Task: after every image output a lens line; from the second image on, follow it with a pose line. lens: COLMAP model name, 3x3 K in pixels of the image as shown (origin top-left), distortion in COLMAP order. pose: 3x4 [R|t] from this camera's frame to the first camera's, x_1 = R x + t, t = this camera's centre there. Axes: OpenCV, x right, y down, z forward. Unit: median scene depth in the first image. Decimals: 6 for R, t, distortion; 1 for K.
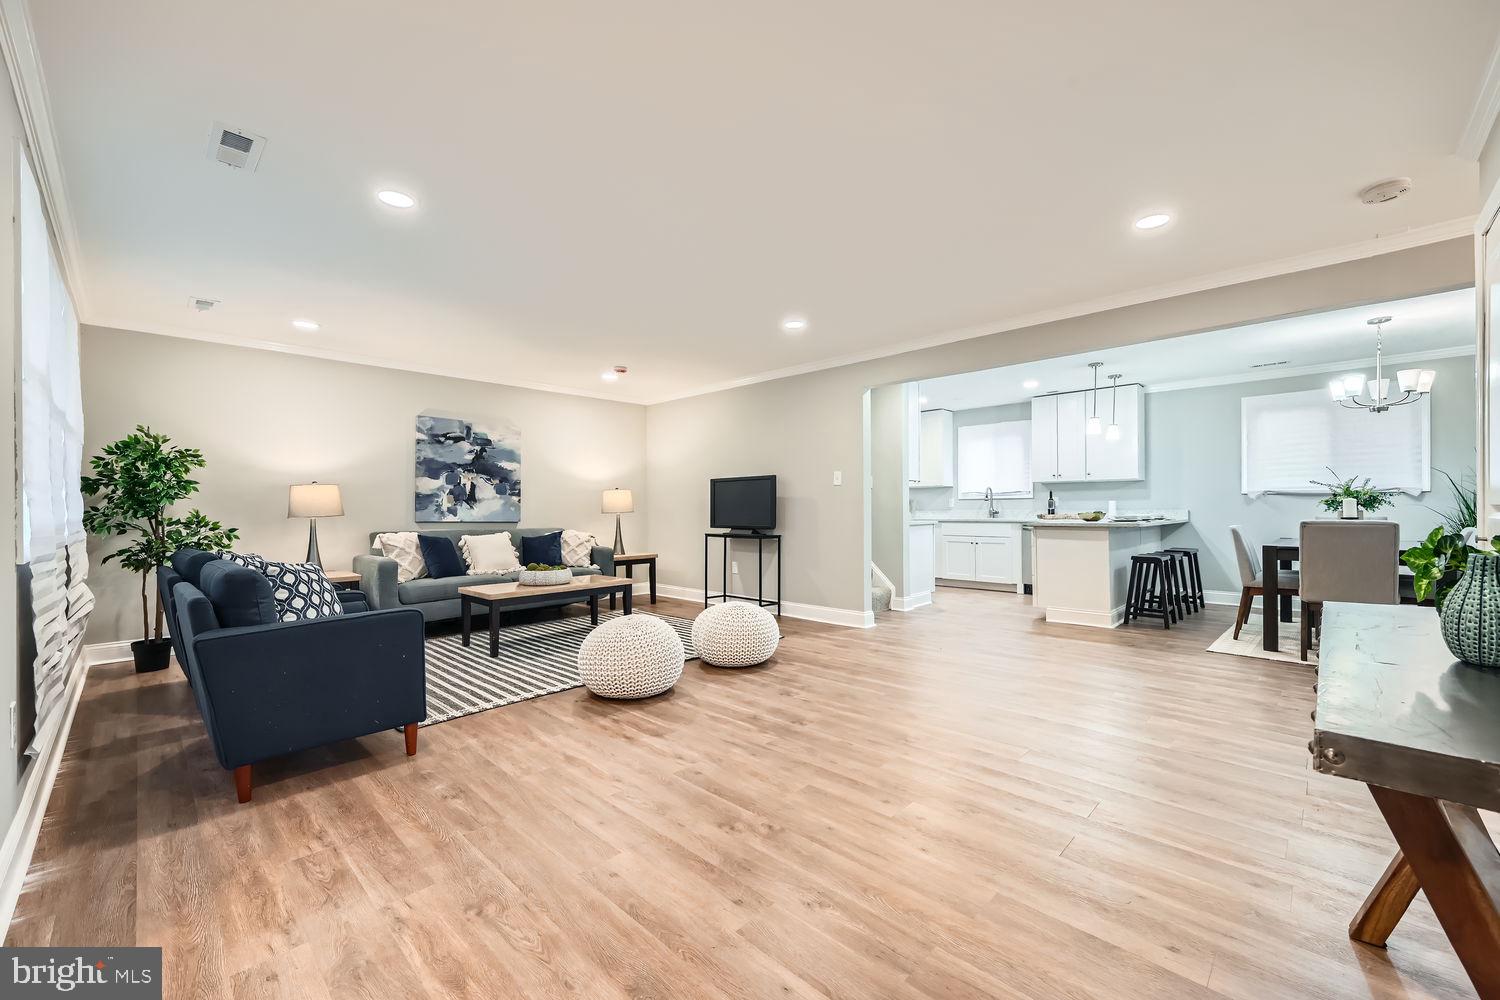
lens RADIAL K [[597.6, 0, 747.5], [0, 597.6, 510.9], [0, 0, 1]] dist [-0.000079, 0.000373]
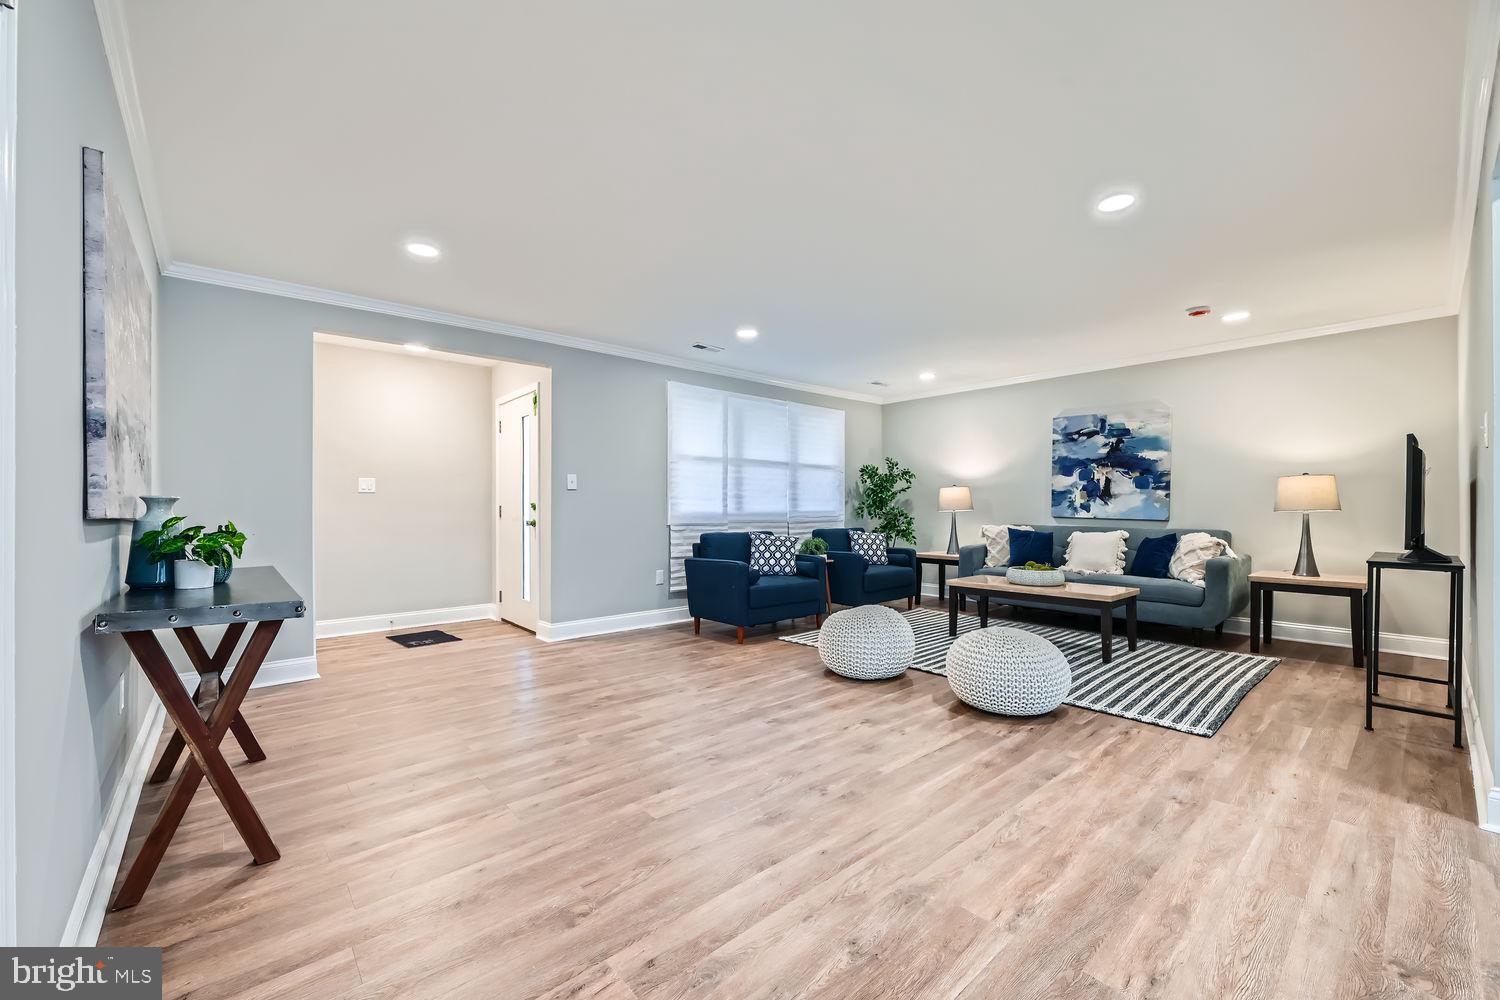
lens RADIAL K [[597.6, 0, 749.2], [0, 597.6, 504.8], [0, 0, 1]] dist [-0.000079, 0.000373]
pose [[-0.072186, 0.001806, -0.997390, 0.544484], [-0.001163, 0.999998, 0.001895, -0.004905], [0.997391, 0.001297, -0.072184, 0.516691]]
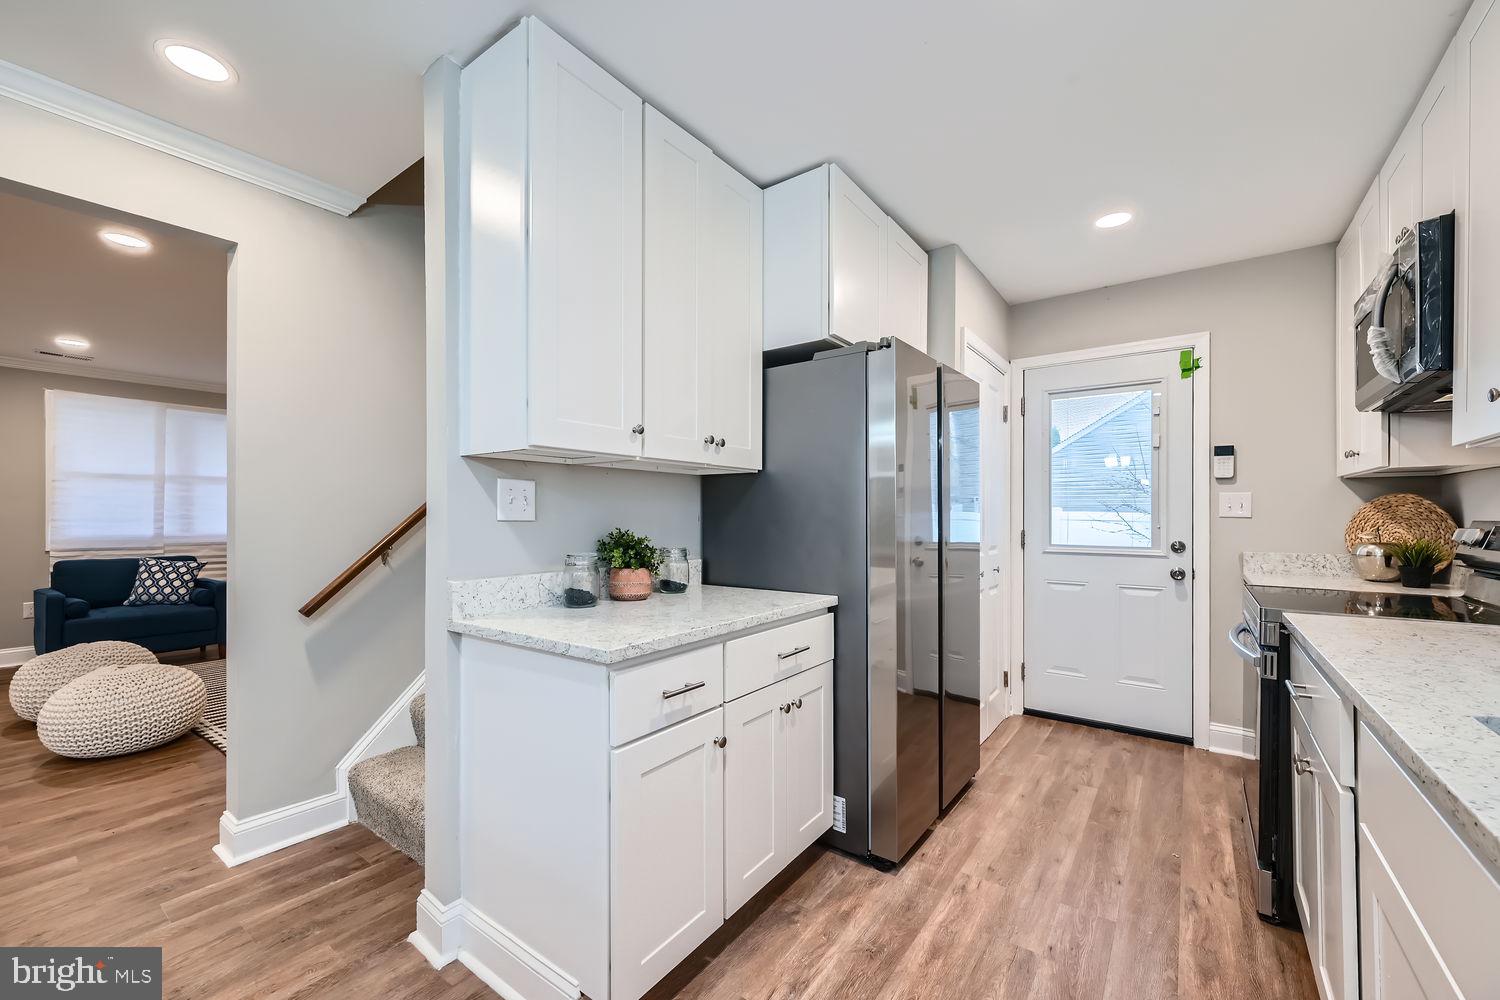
lens RADIAL K [[597.6, 0, 743.3], [0, 597.6, 515.2], [0, 0, 1]] dist [-0.000079, 0.000373]
pose [[0.143429, 0.007720, -0.989631, 0.586225], [-0.003691, 0.999967, 0.007266, -0.030948], [0.989654, 0.002611, 0.143452, 1.172698]]
